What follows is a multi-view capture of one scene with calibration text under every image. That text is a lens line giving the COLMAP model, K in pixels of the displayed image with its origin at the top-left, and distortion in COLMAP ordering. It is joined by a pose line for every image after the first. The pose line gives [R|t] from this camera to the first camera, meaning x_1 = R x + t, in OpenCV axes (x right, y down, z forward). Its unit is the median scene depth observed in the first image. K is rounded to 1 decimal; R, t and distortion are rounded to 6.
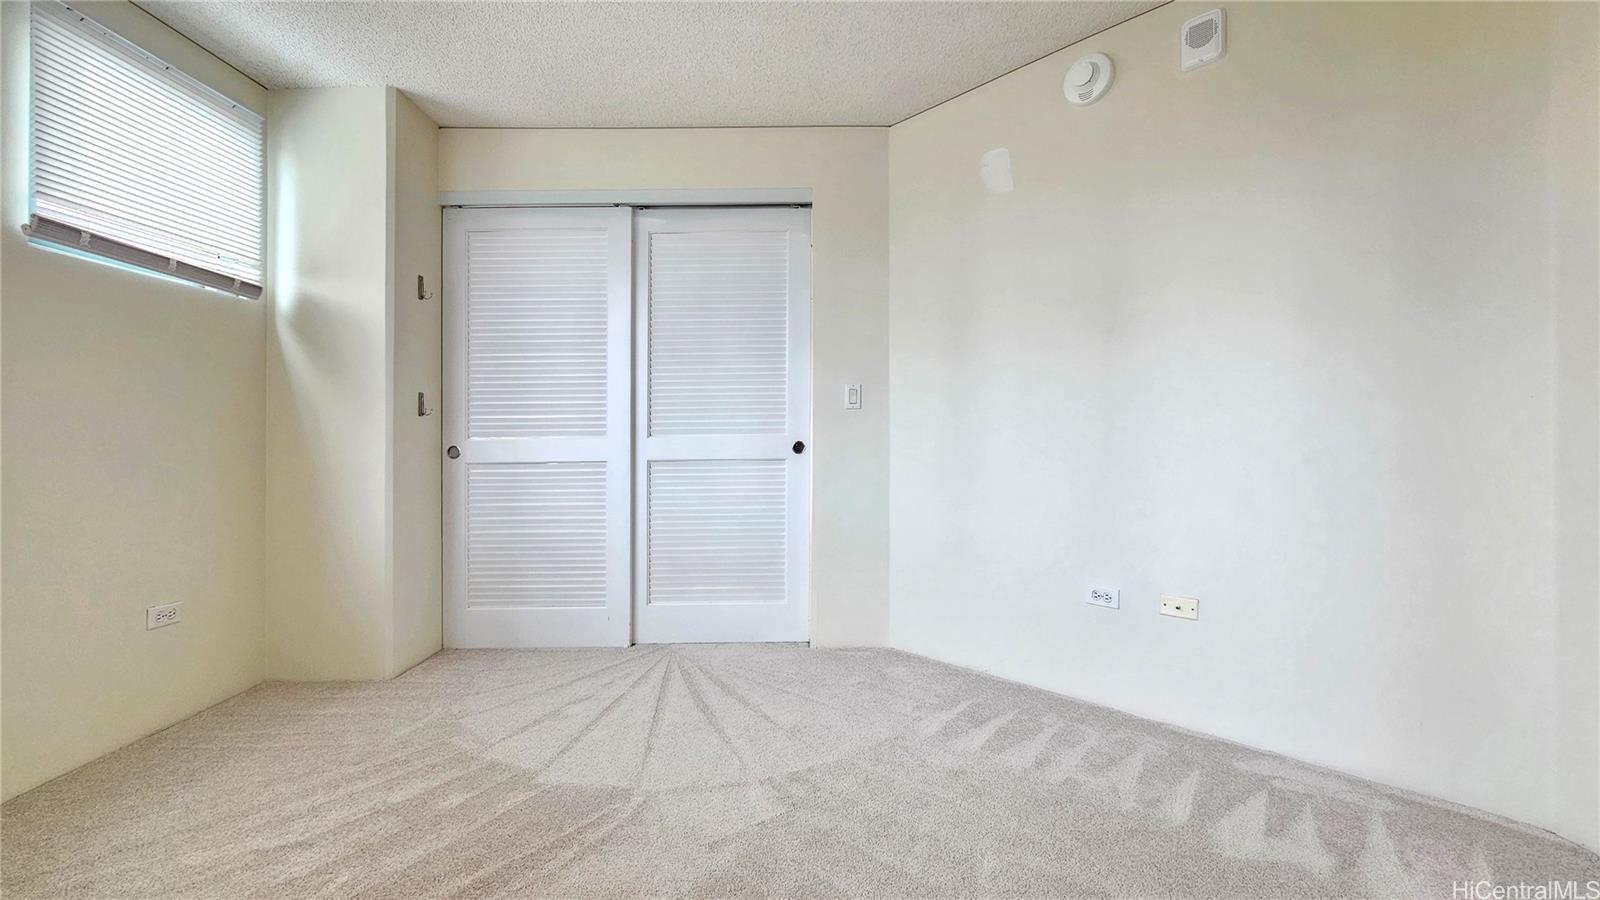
lens RADIAL K [[650.5, 0, 800.9], [0, 650.5, 437.4], [0, 0, 1]] dist [0.001310, 0.000183]
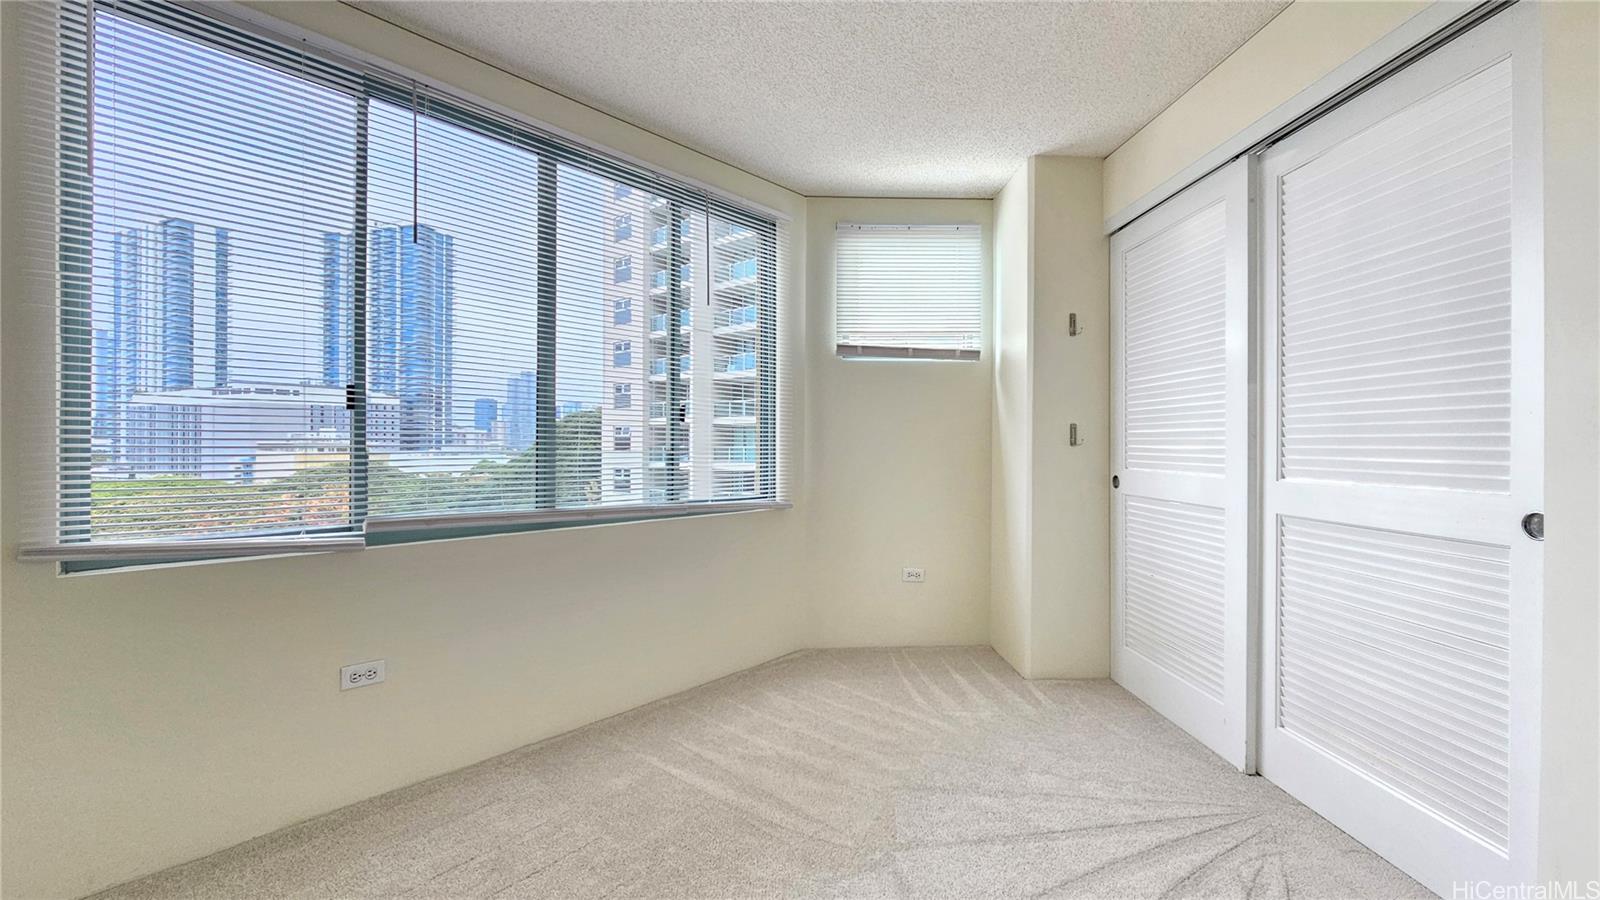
lens RADIAL K [[650.5, 0, 800.9], [0, 650.5, 437.4], [0, 0, 1]] dist [0.001310, 0.000183]
pose [[0.038698, 0.001772, -0.999249, 0.425886], [-0.003902, 0.999991, 0.001623, -0.043780], [0.999243, 0.003837, 0.038705, 0.488055]]
